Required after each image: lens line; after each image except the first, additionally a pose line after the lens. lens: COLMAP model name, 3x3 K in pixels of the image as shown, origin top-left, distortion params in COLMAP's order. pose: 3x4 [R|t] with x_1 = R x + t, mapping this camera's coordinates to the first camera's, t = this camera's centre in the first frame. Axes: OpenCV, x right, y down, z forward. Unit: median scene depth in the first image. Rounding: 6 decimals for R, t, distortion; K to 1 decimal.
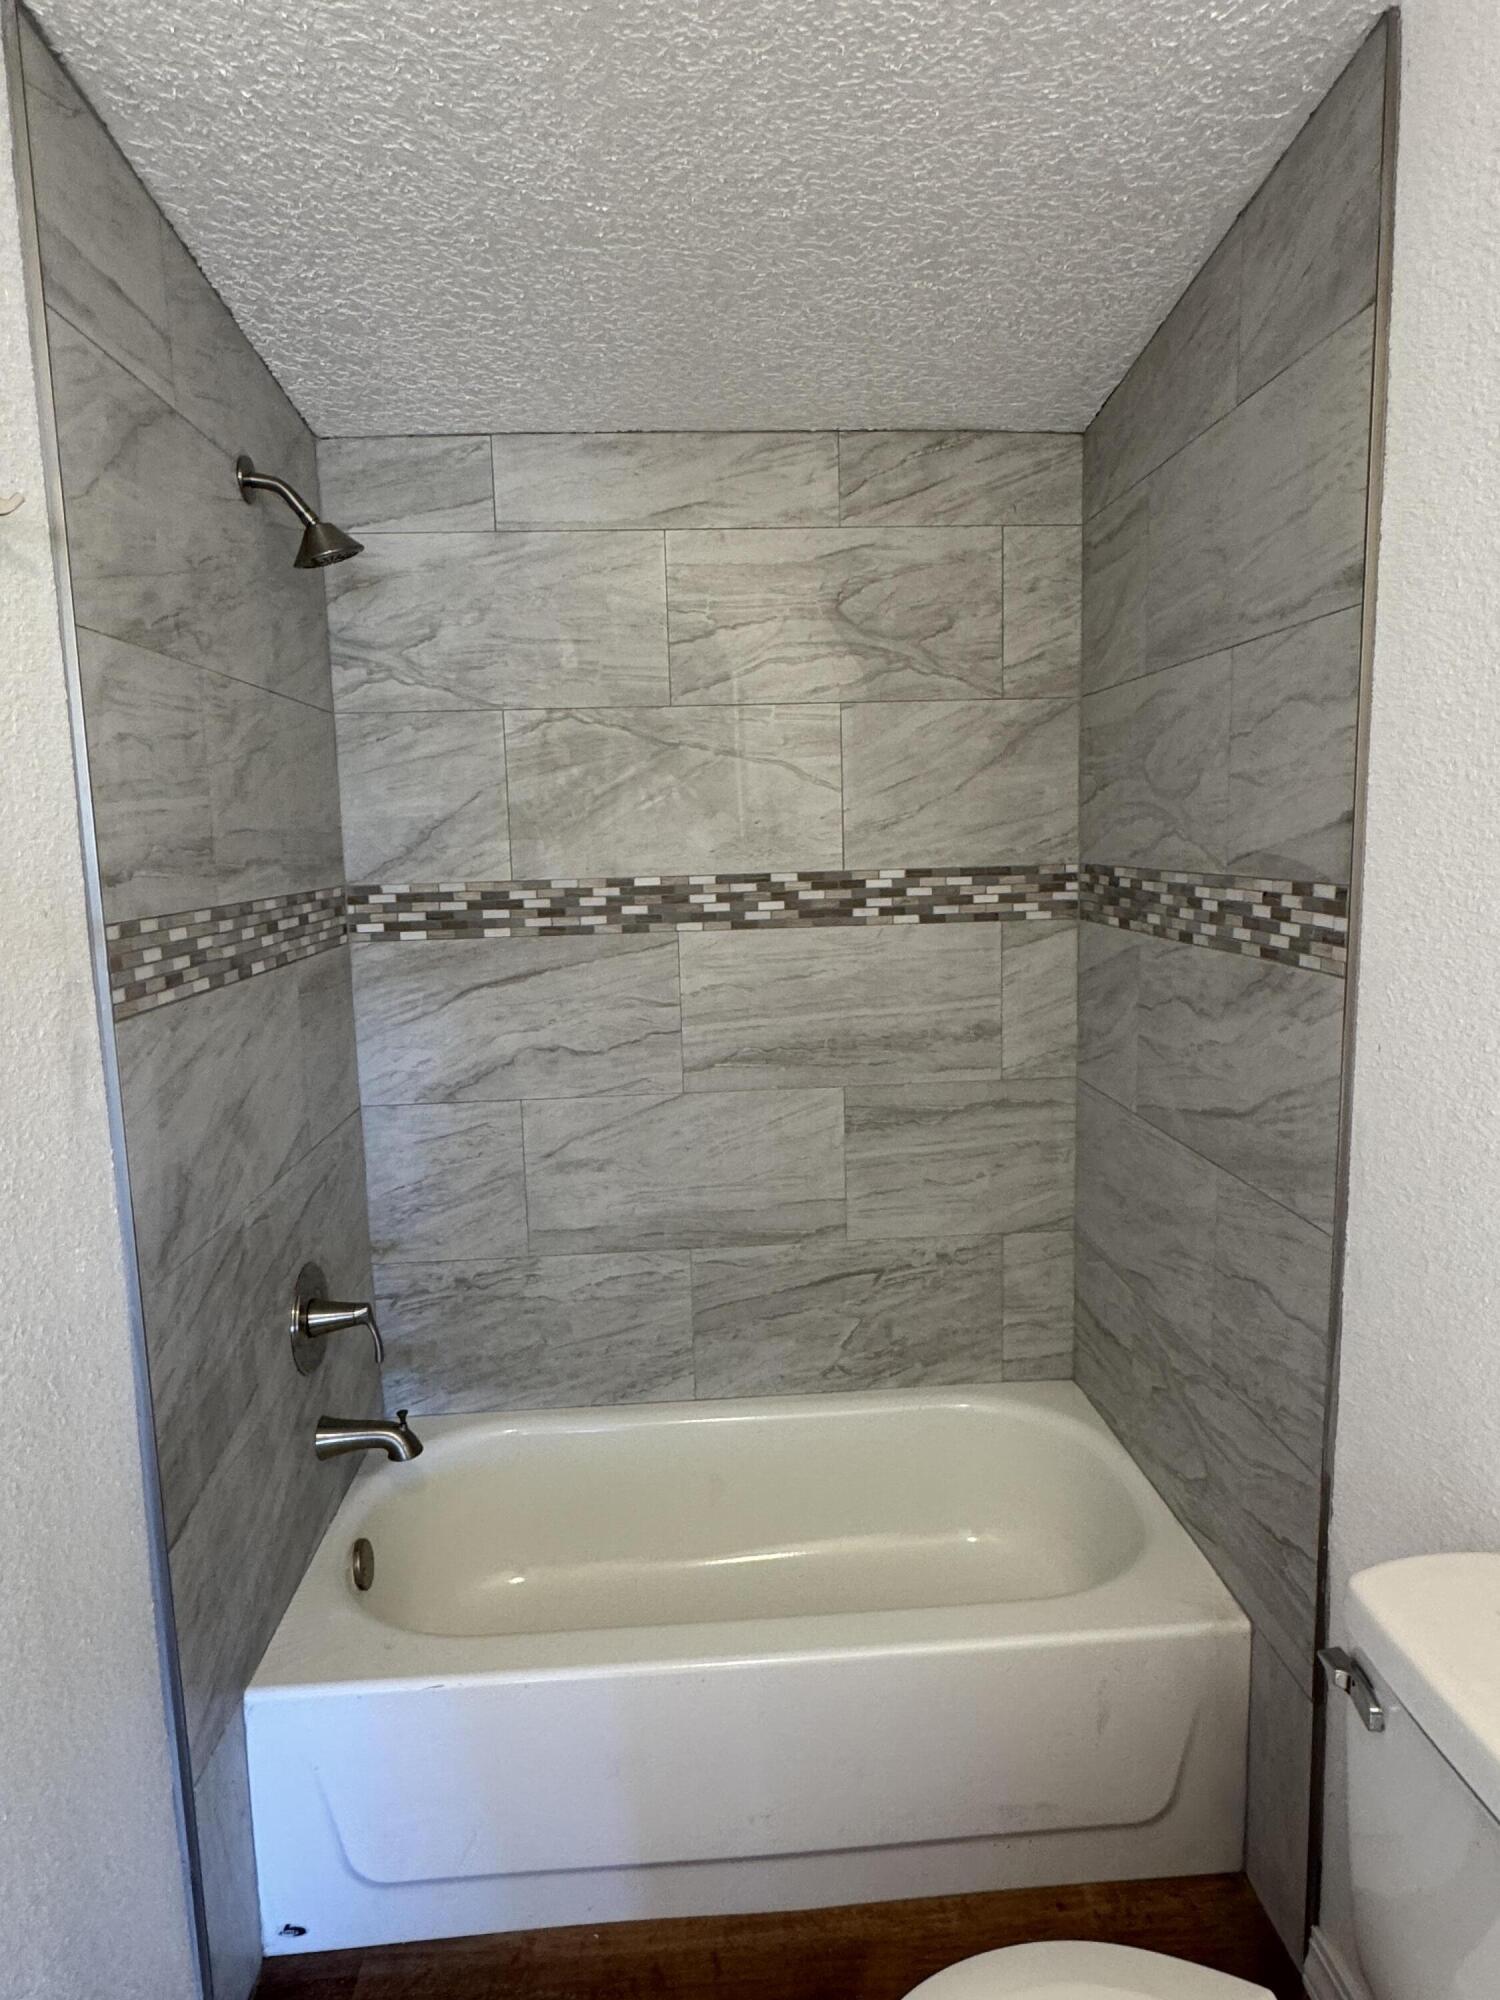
lens RADIAL K [[1211.9, 0, 739.8], [0, 1211.9, 995.2], [0, 0, 1]] dist [-0.004579, 0.001281]
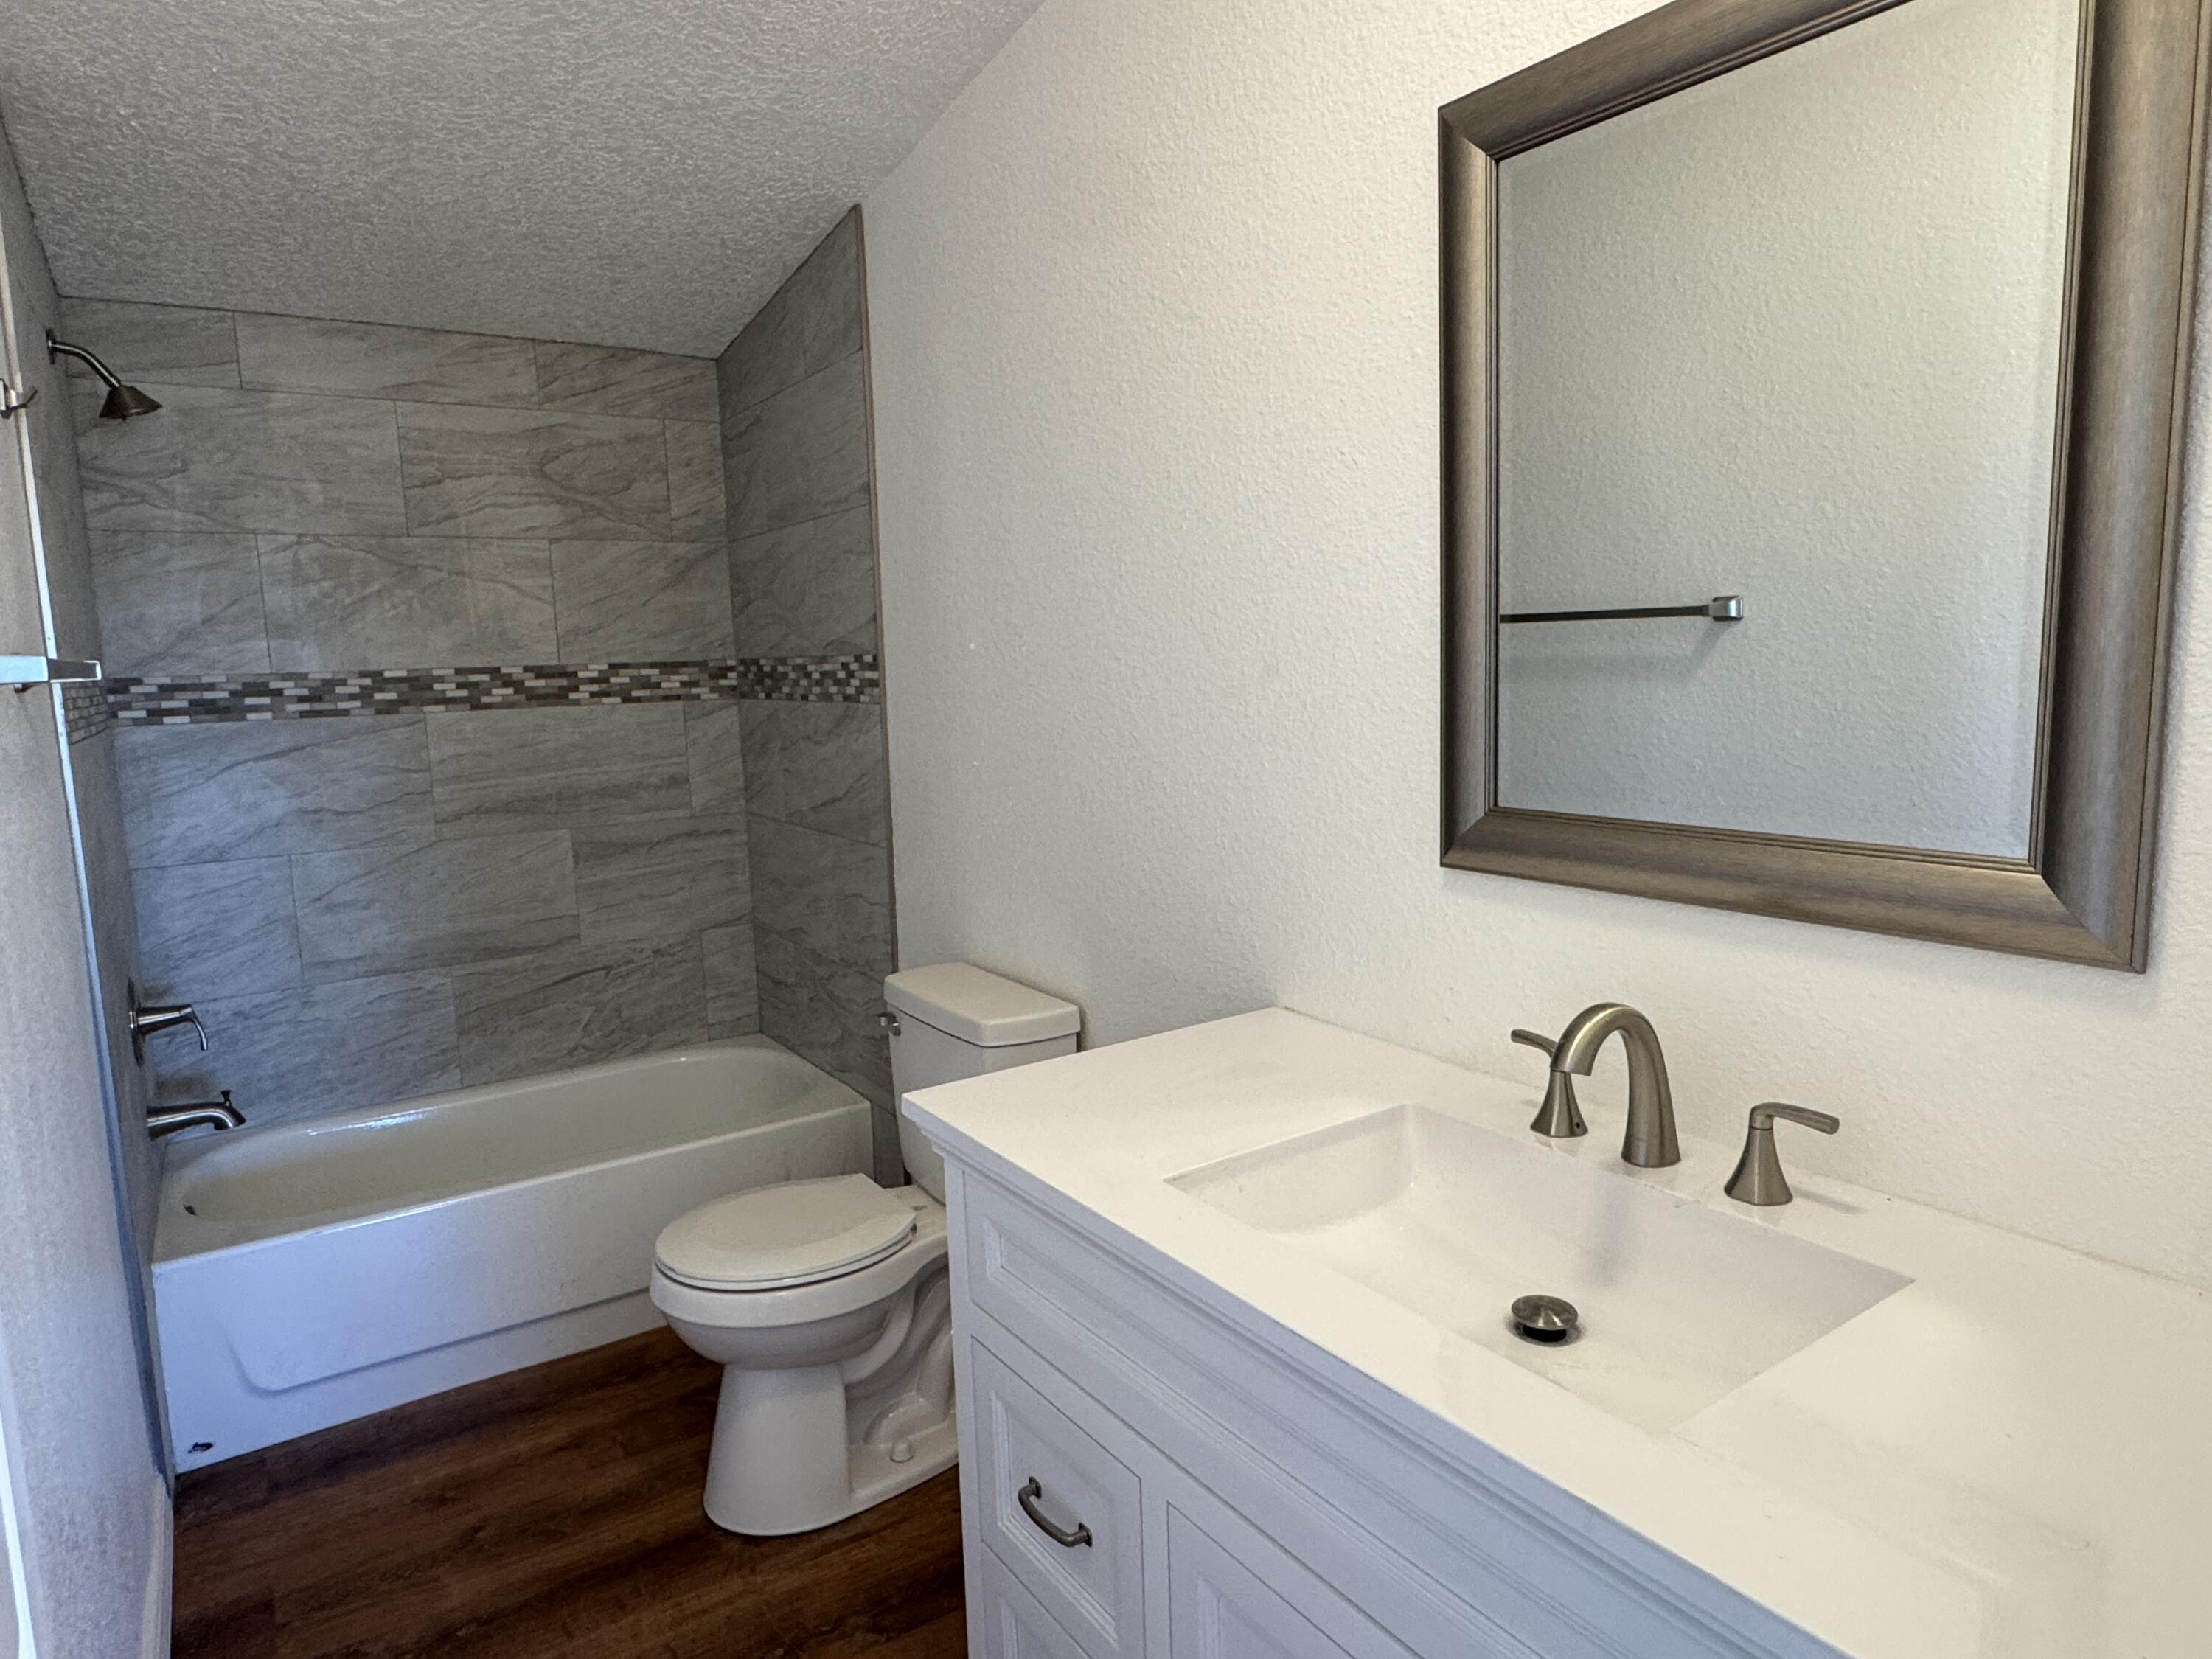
lens RADIAL K [[1340.4, 0, 1108.1], [0, 1340.4, 831.5], [0, 0, 1]] dist [-0.004579, 0.001281]
pose [[0.862221, -0.065777, 0.502243, -0.150148], [0.075222, 0.997166, 0.001460, 0.127126], [-0.500916, 0.036521, 0.864725, -0.586369]]
